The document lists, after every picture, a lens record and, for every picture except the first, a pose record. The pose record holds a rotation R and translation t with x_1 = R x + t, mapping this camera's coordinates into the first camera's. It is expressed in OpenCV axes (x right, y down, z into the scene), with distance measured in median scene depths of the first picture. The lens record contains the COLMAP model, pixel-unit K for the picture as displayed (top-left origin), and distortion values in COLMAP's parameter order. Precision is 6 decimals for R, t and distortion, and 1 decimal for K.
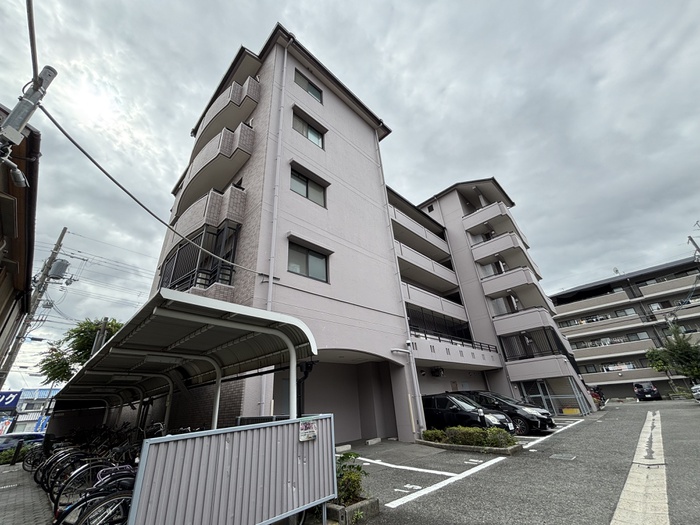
lens RADIAL K [[282.9, 0, 346.9], [0, 282.9, 260.8], [0, 0, 1]] dist [-0.005235, 0.002935]
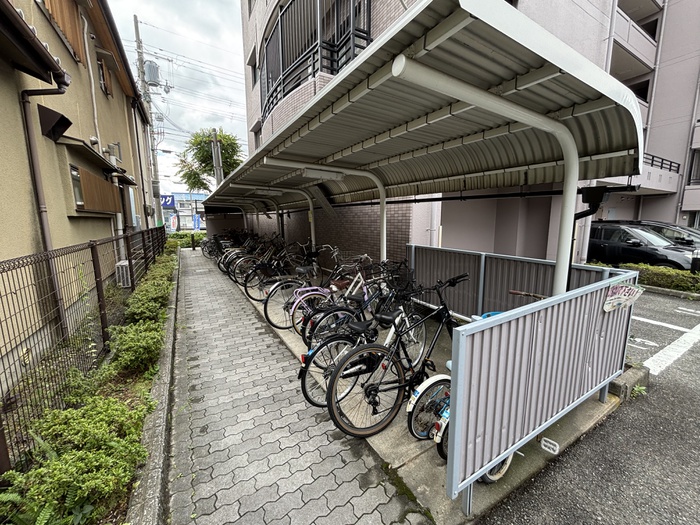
lens RADIAL K [[282.9, 0, 346.9], [0, 282.9, 260.8], [0, 0, 1]] dist [-0.005235, 0.002935]
pose [[0.964843, 0.098208, -0.243788, -0.149494], [0.064760, 0.810134, 0.582657, 0.038030], [0.254723, -0.577961, 0.775292, 0.113377]]
